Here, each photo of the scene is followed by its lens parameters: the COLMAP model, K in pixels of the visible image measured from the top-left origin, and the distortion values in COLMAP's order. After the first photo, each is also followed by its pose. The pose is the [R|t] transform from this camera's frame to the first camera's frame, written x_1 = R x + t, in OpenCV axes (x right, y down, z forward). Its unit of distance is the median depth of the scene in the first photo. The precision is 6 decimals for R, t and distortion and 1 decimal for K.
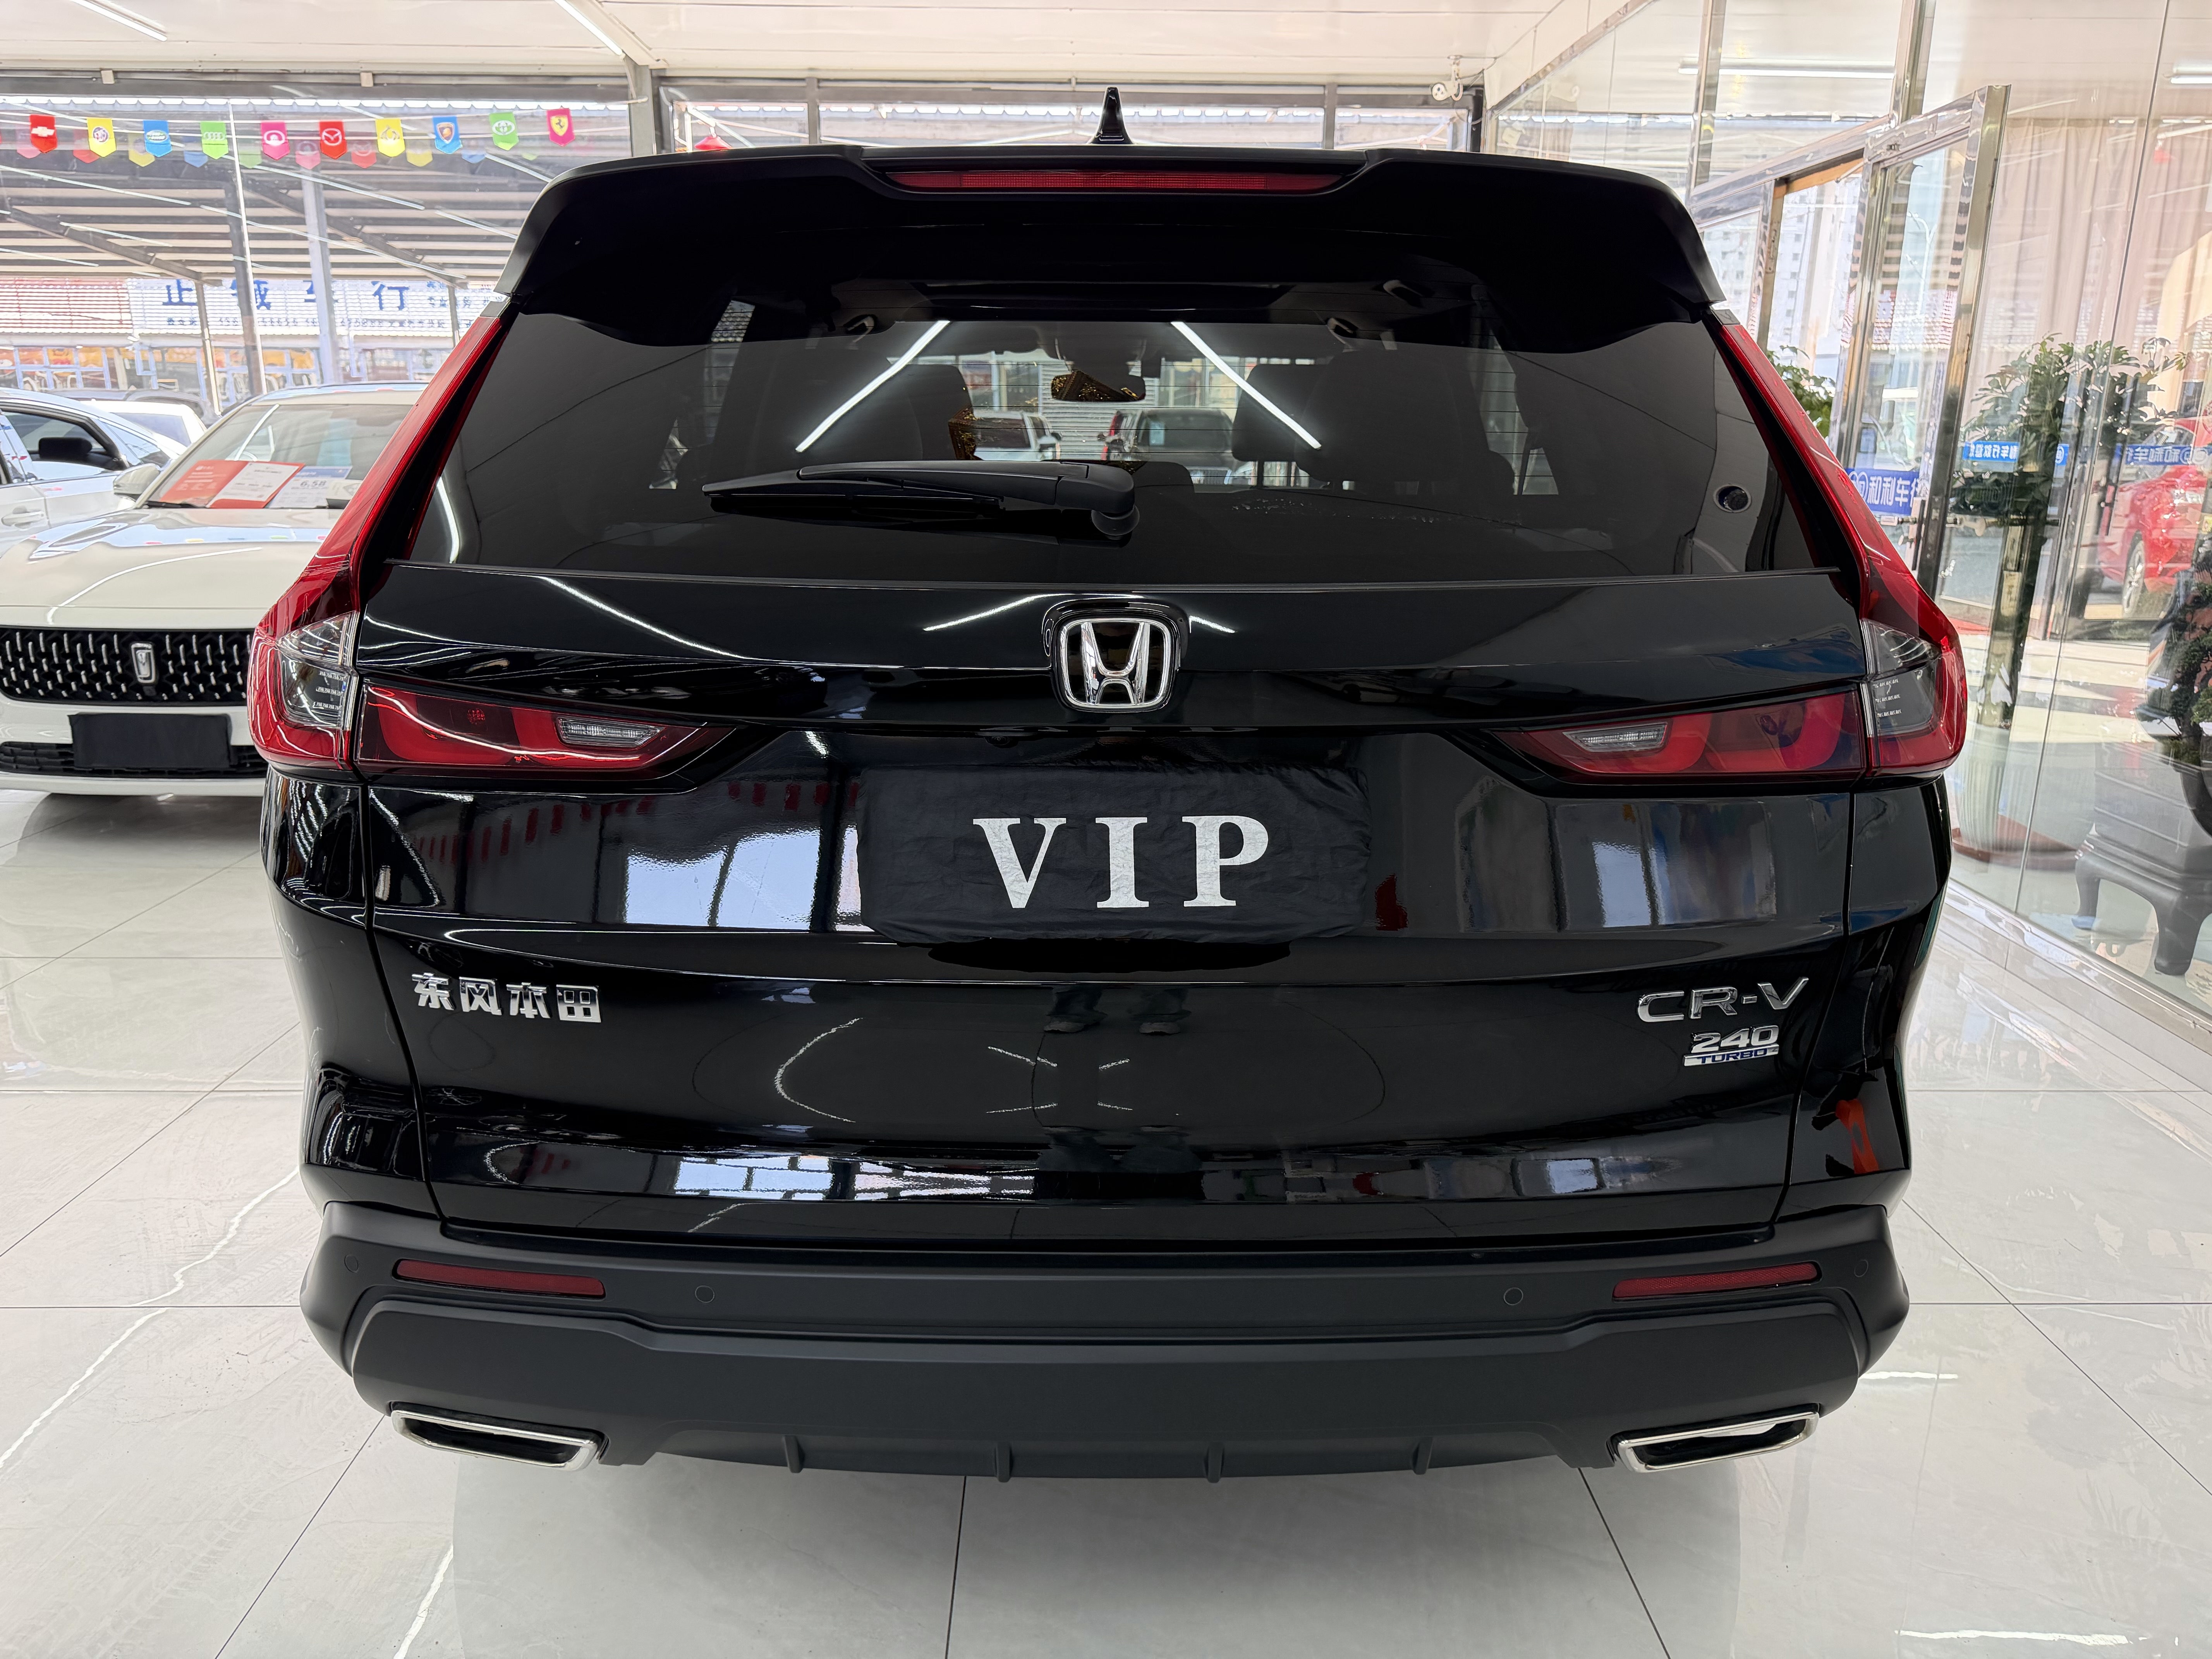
lens RADIAL K [[1584.4, 0, 1105.6], [0, 1584.4, 822.0], [0, 0, 1]] dist [0.034343, -0.026850]
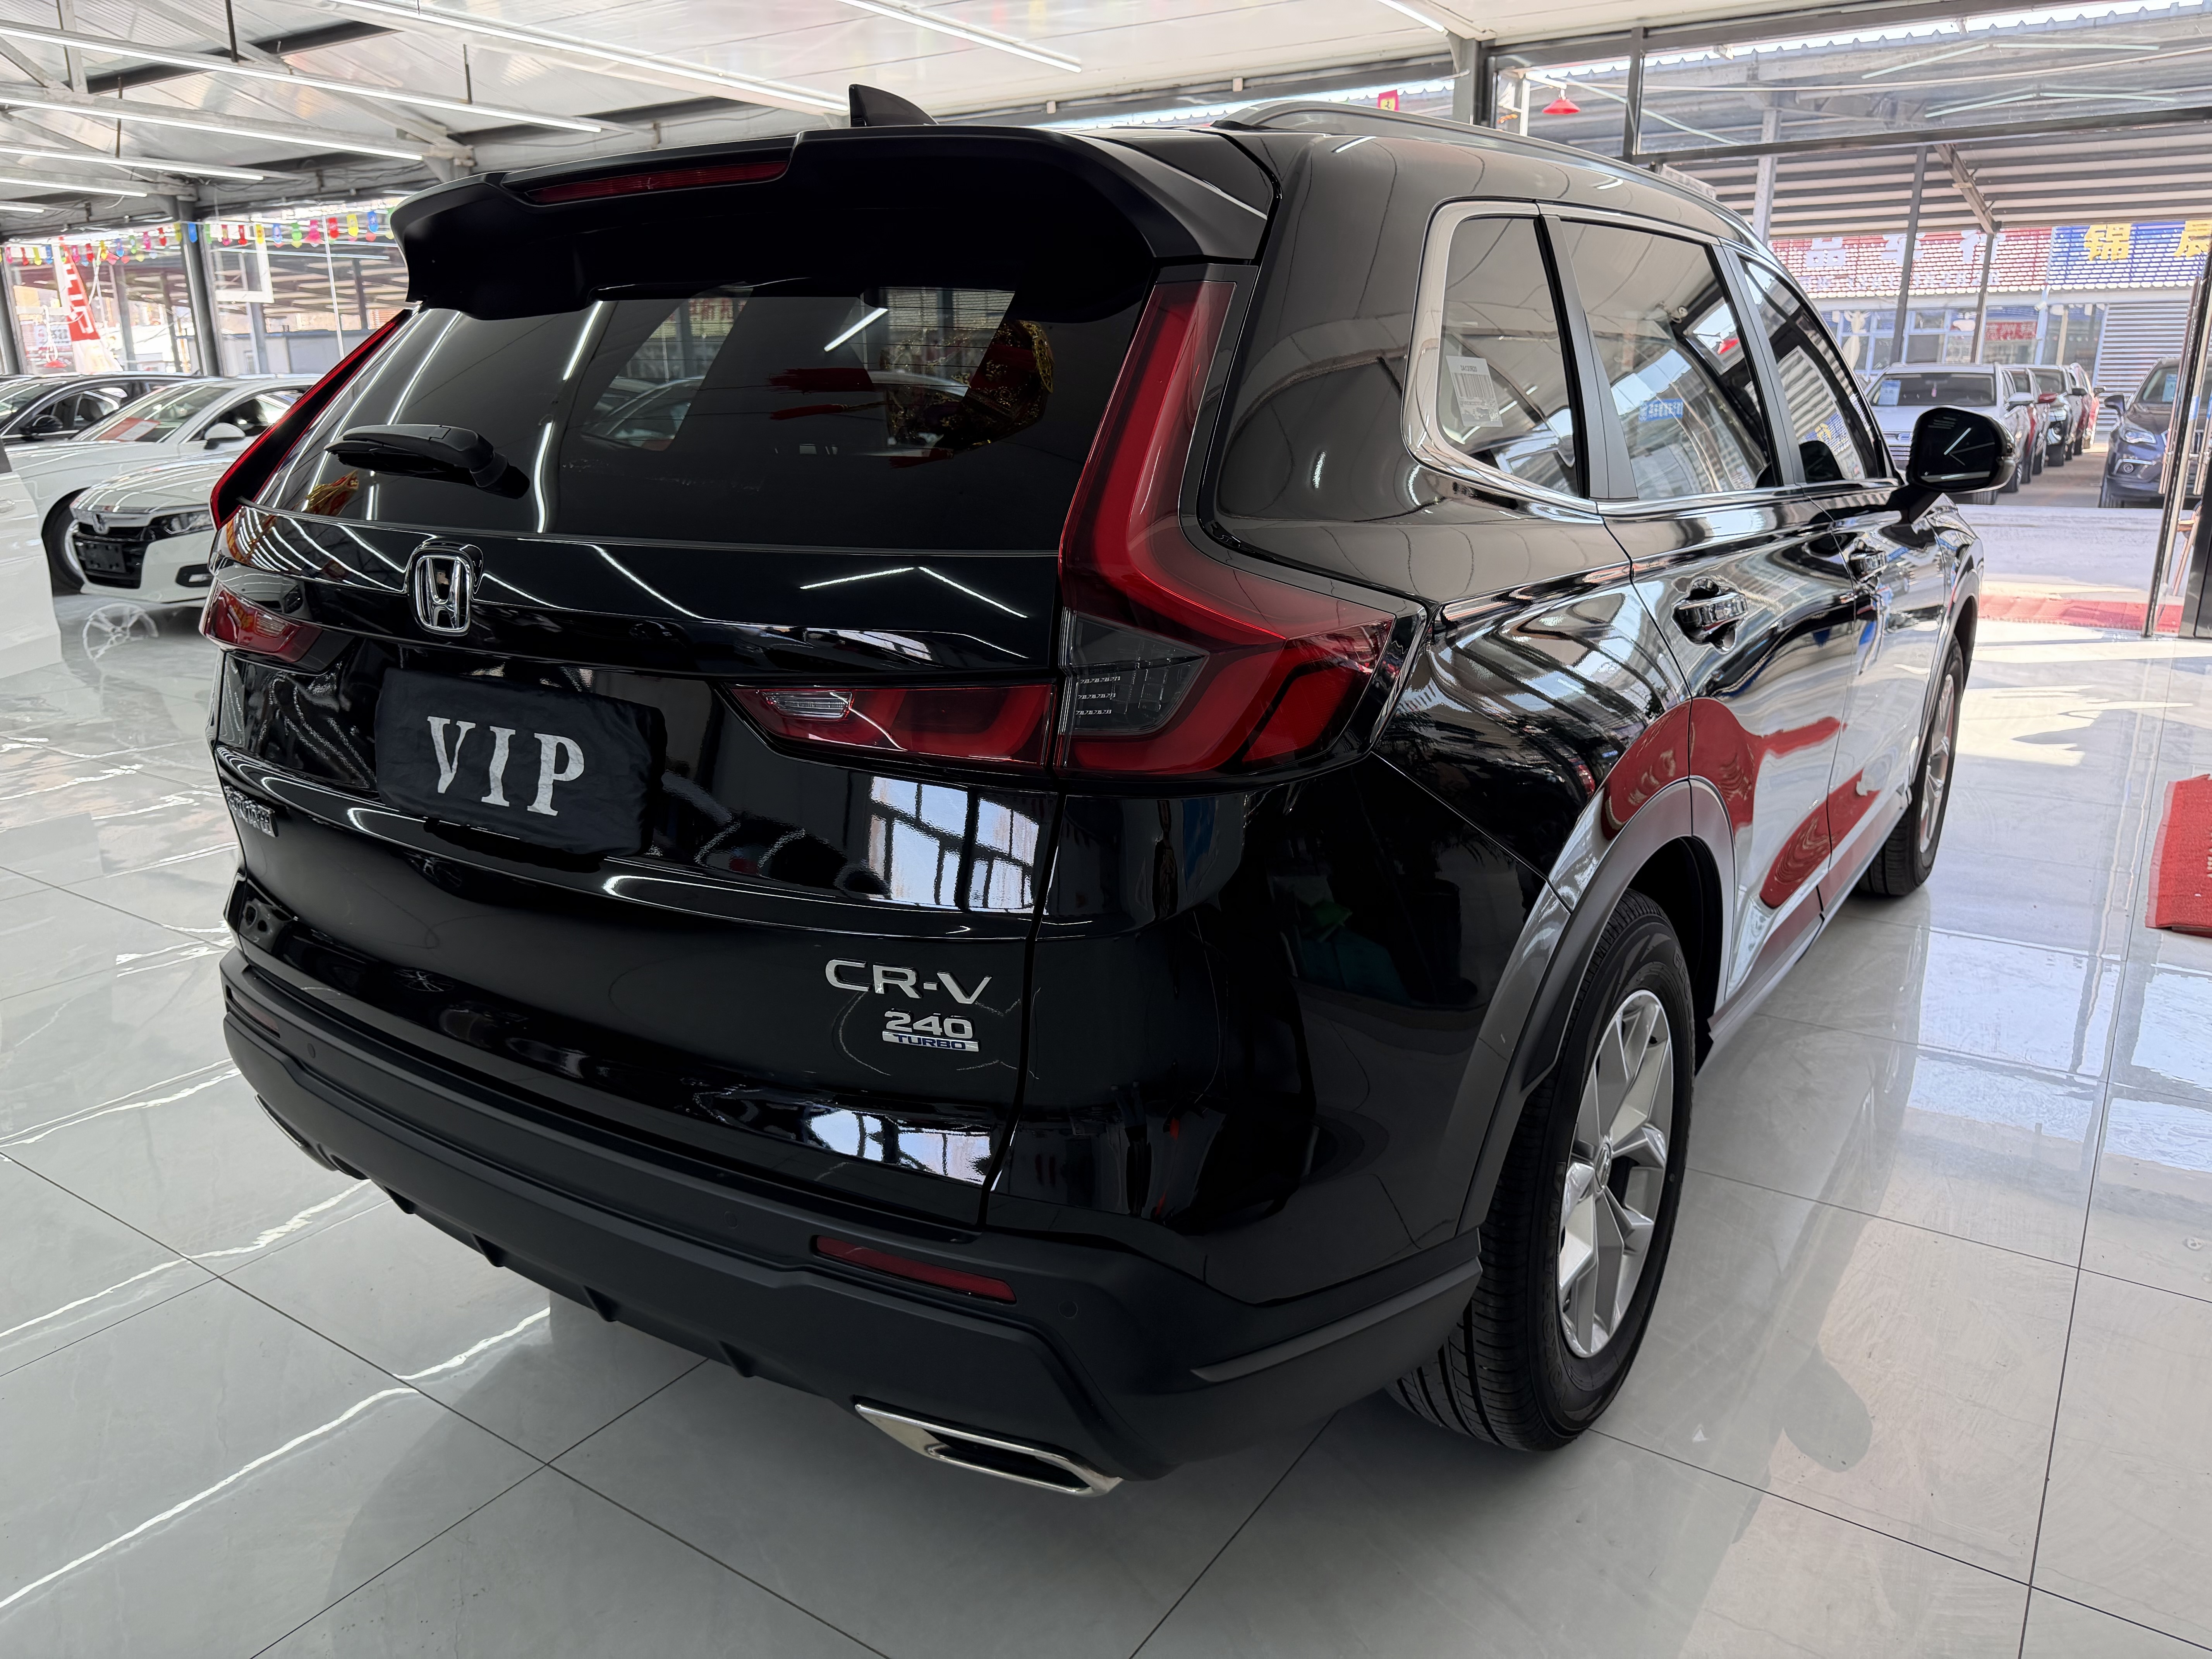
lens RADIAL K [[1584.4, 0, 1164.6], [0, 1584.4, 851.3], [0, 0, 1]] dist [0.034343, -0.026850]
pose [[0.831555, 0.148356, -0.535264, 1.035397], [-0.129683, 0.988893, 0.072617, -0.060199], [0.540092, 0.009030, 0.841558, 0.256931]]
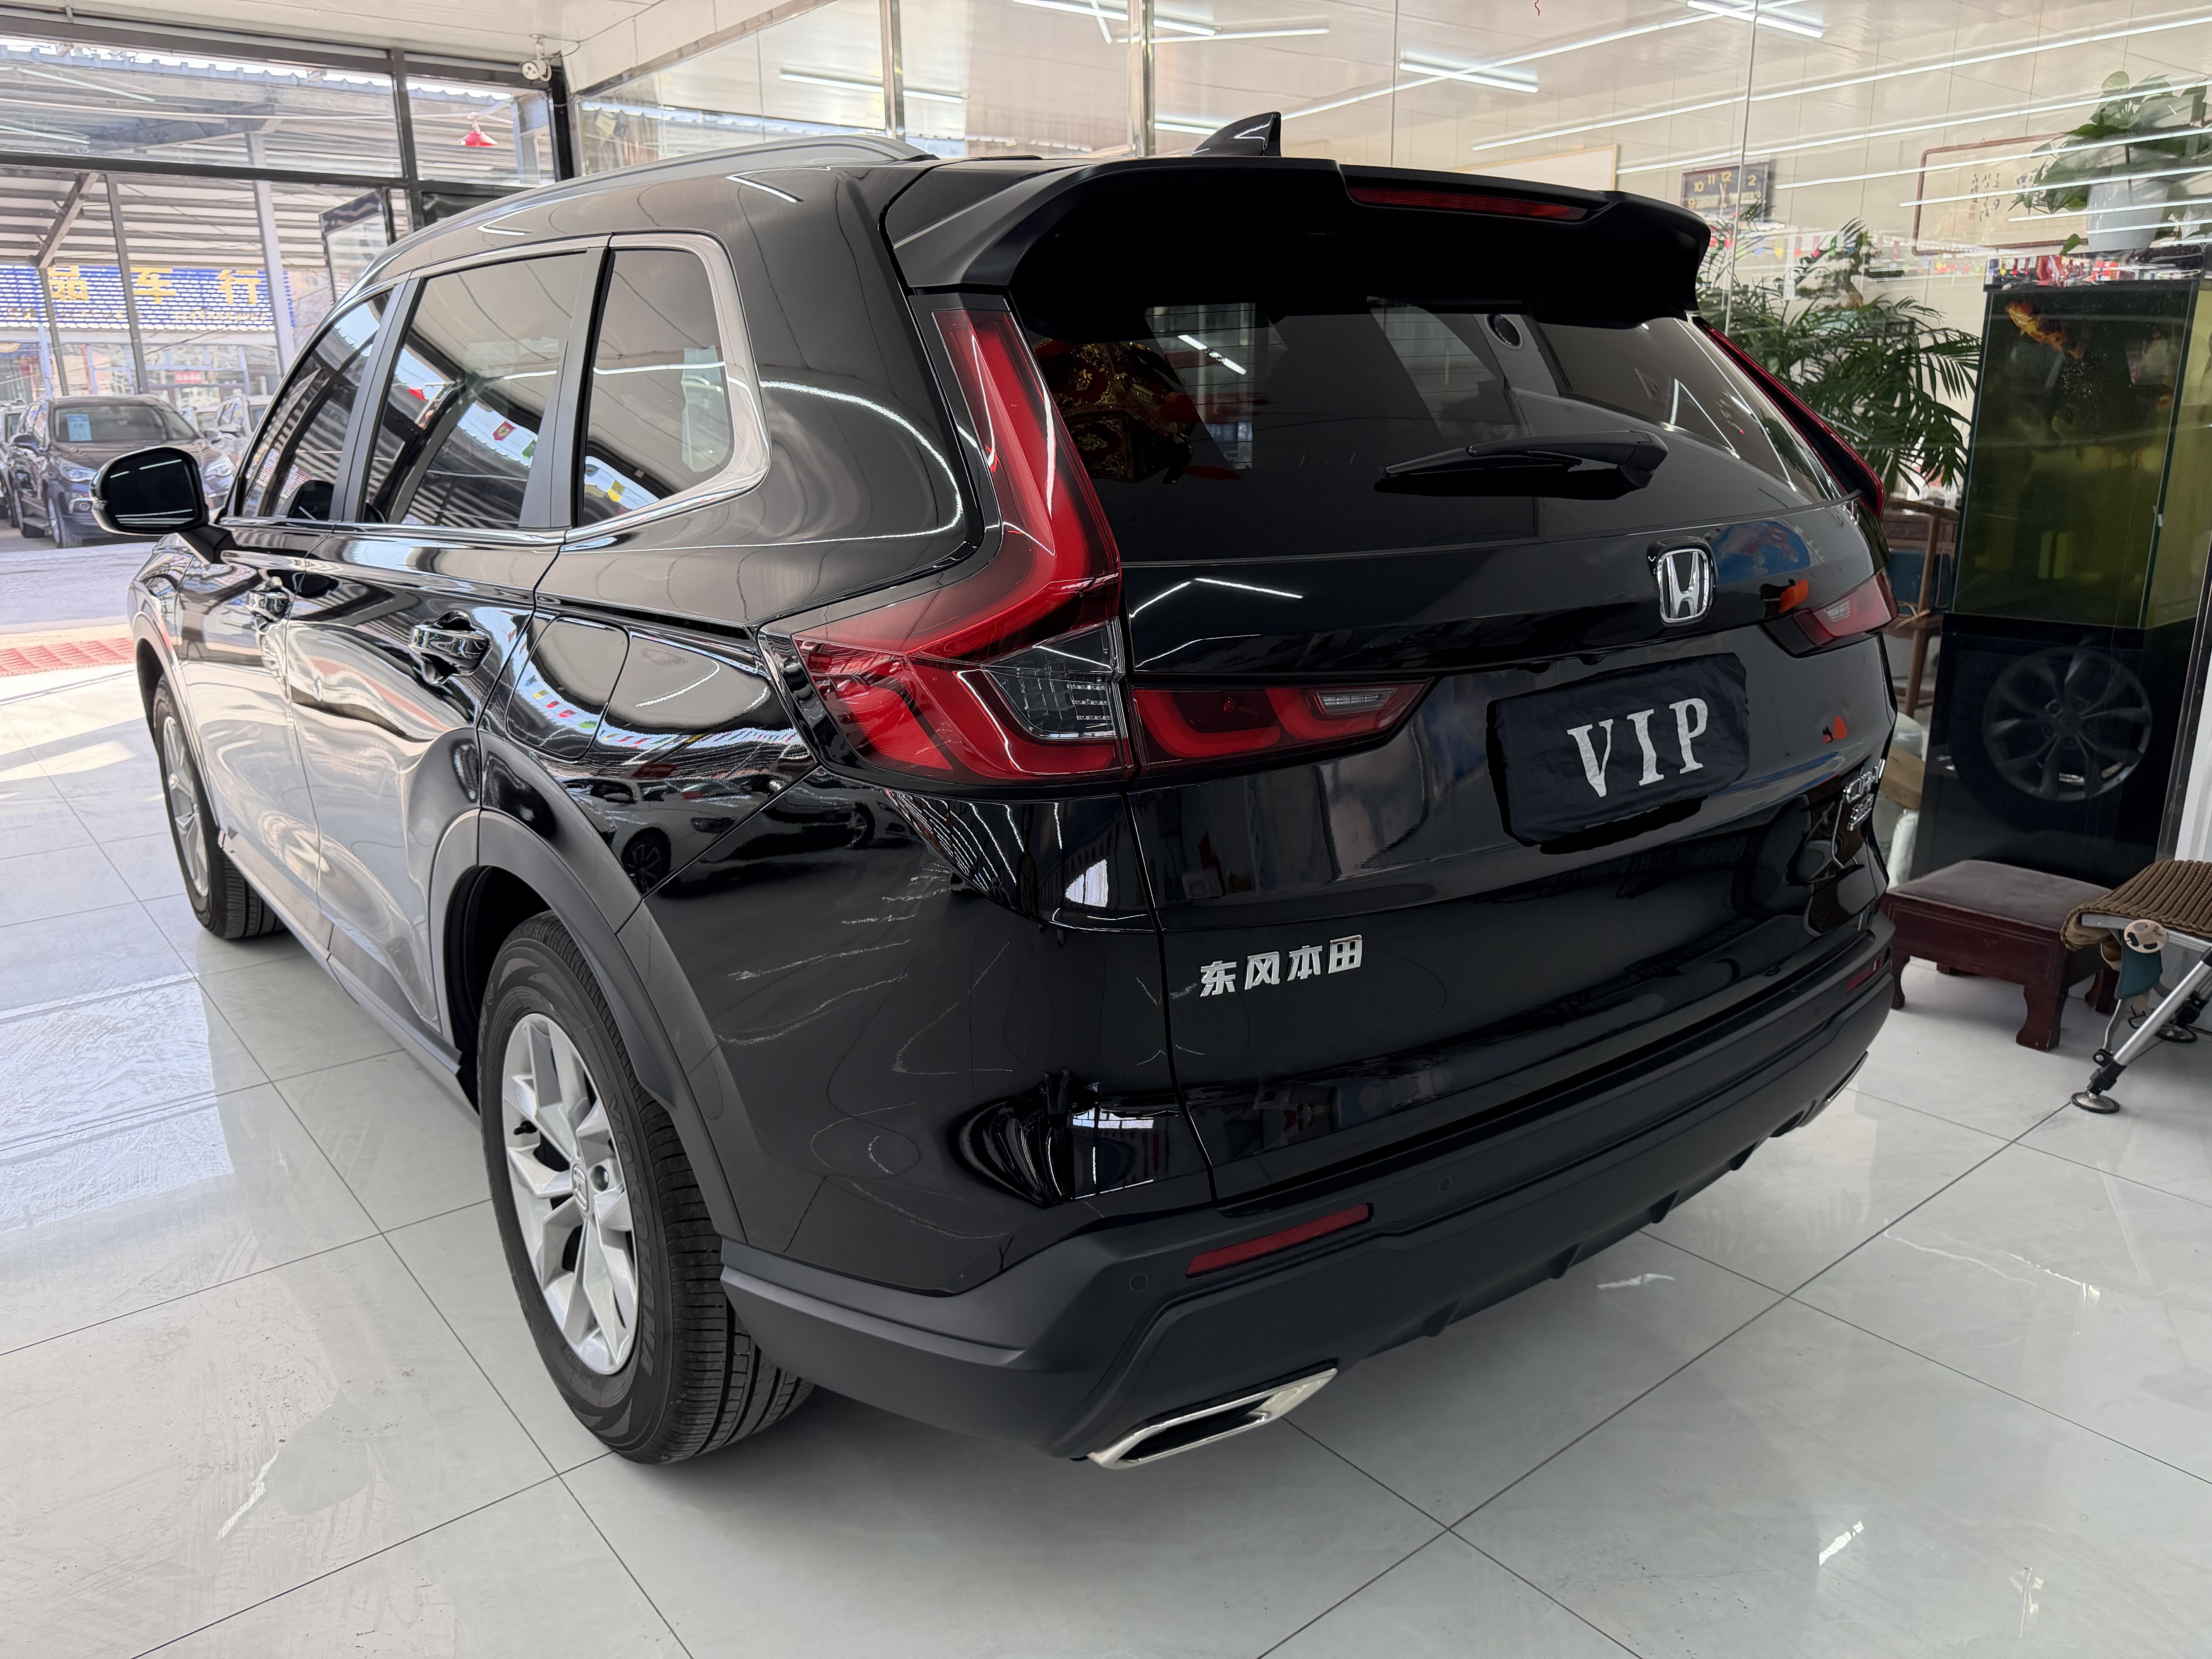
lens RADIAL K [[1584.4, 0, 1111.9], [0, 1584.4, 833.4], [0, 0, 1]] dist [0.034343, -0.026850]
pose [[0.794512, -0.182491, 0.579179, -1.045738], [0.174954, 0.982124, 0.069452, -0.067348], [-0.581500, 0.046150, 0.812236, 0.208097]]
